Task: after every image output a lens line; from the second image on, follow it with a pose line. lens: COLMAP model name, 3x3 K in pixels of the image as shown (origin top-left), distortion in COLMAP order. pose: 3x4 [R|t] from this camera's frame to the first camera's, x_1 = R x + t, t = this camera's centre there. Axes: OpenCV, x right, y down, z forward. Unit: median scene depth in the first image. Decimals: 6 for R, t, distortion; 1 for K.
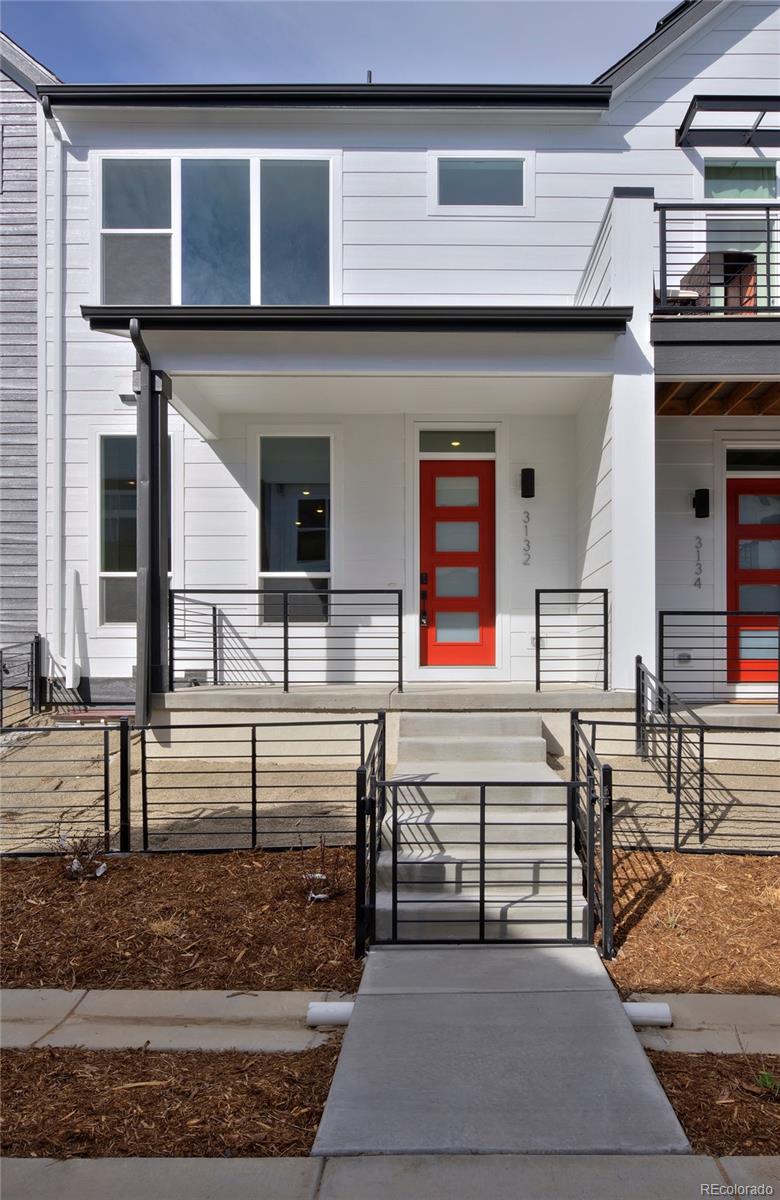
lens RADIAL K [[780.1, 0, 389.9], [0, 780.1, 672.5], [0, 0, 1]] dist [-0.004265, -0.003709]
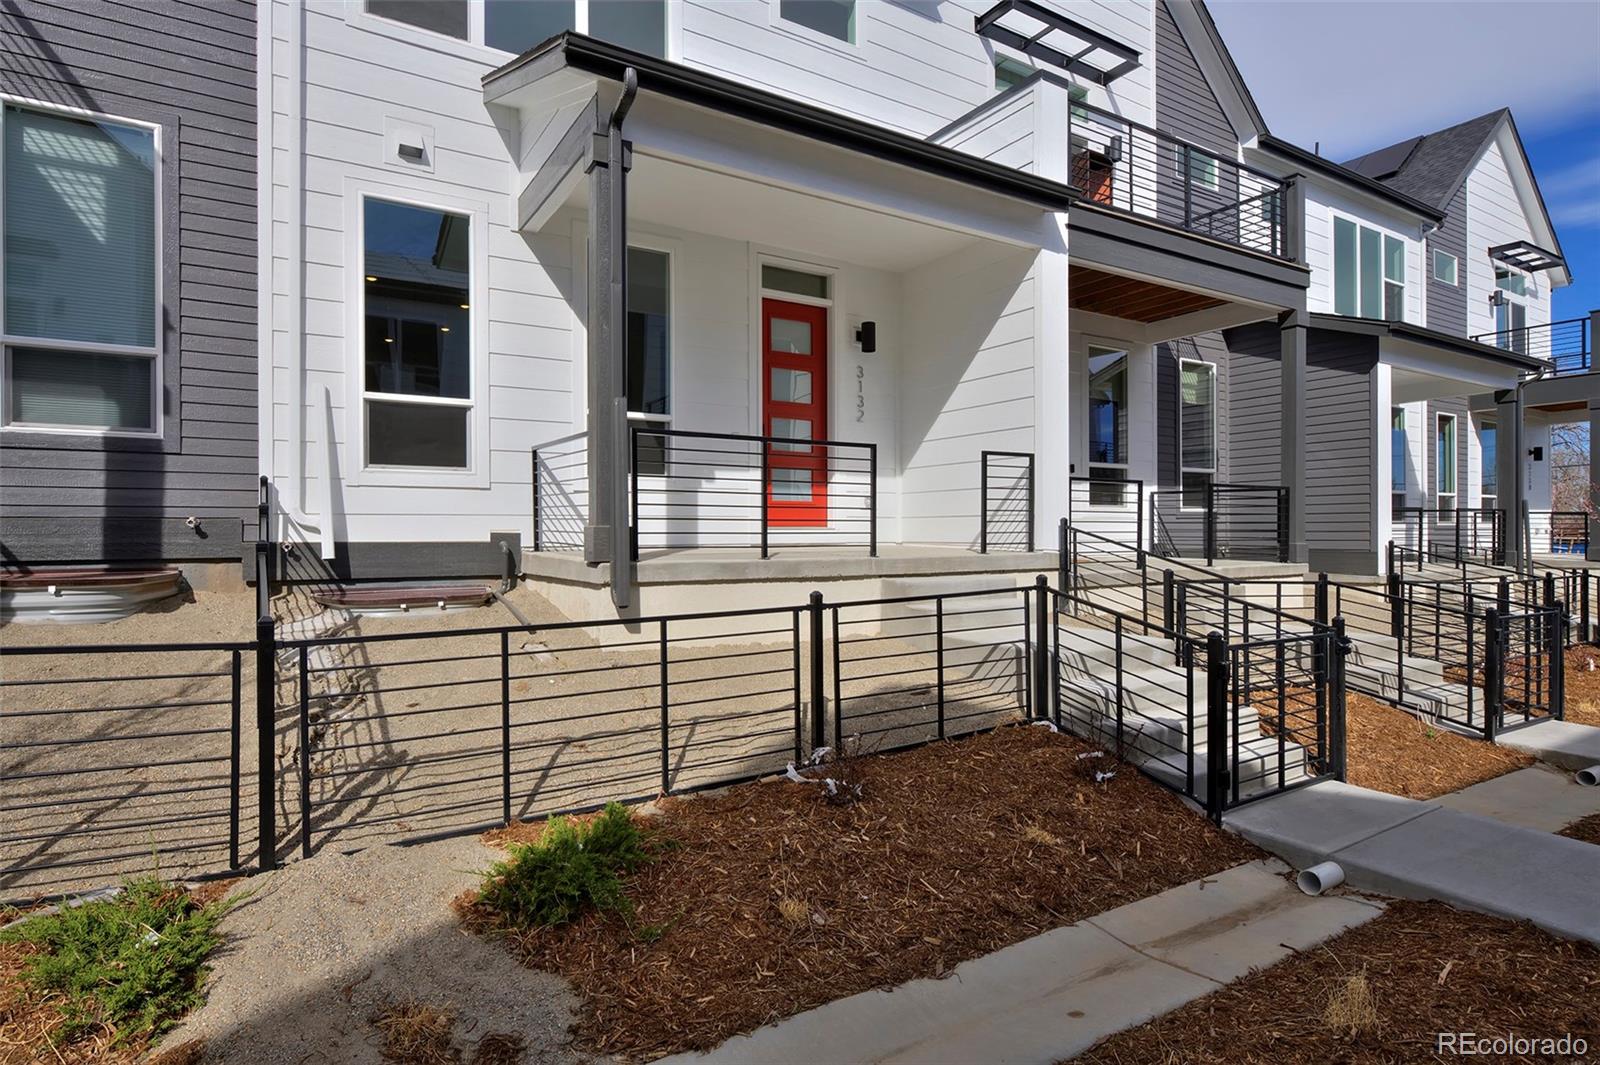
lens RADIAL K [[848.6, 0, 806.0], [0, 848.6, 530.5], [0, 0, 1]] dist [-0.000963, -0.001108]
pose [[0.853807, 0.000243, 0.520590, -0.429659], [0.001379, 0.999995, -0.002728, -0.002023], [-0.520588, 0.003047, 0.853802, 0.147081]]
